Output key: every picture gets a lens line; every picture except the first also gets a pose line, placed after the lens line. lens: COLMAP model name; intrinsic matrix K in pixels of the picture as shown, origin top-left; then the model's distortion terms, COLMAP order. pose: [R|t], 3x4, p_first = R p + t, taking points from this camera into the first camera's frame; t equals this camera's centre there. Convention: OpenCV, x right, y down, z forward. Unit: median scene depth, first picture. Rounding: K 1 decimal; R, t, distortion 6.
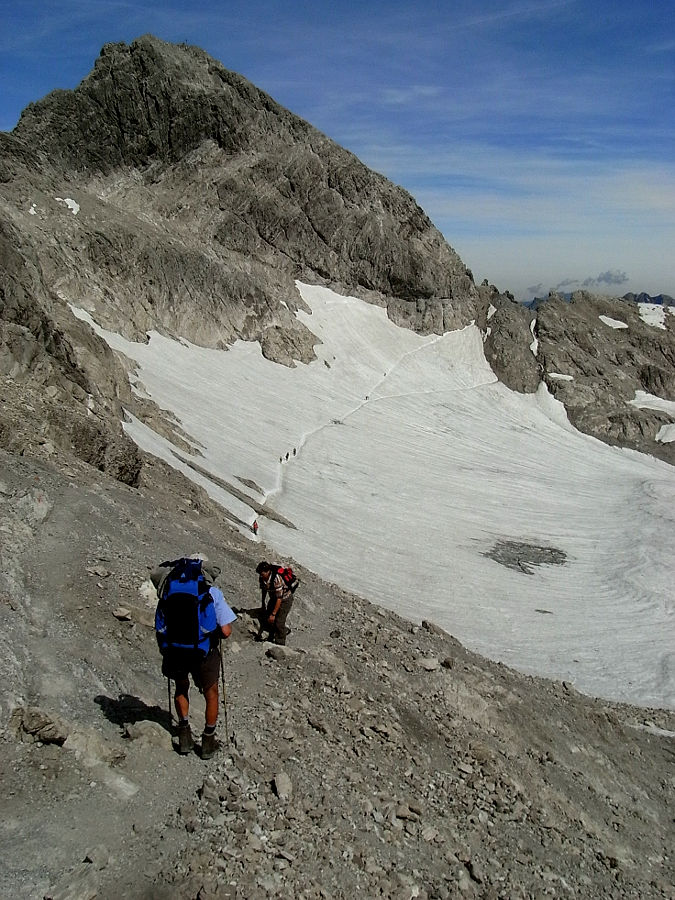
lens RADIAL K [[774.0, 0, 337.5], [0, 774.0, 450.0], [0, 0, 1]] dist [-0.154849, 0.142764]
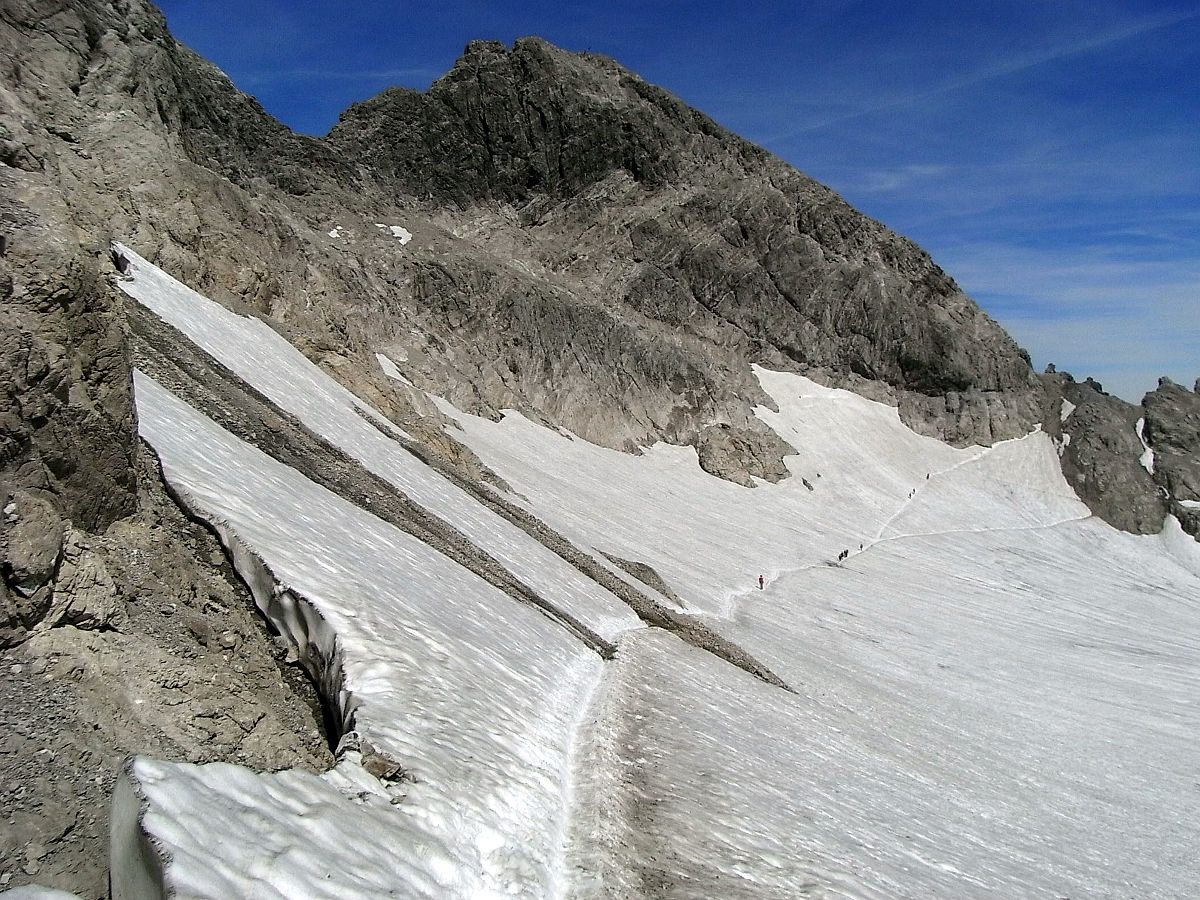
lens RADIAL K [[1032.0, 0, 632.7], [0, 1032.0, 459.4], [0, 0, 1]] dist [-0.154849, 0.142764]
pose [[0.986161, -0.020518, -0.164517, -0.013805], [-0.012378, 0.980431, -0.196471, 0.025522], [0.165329, 0.195788, 0.966609, 0.178398]]
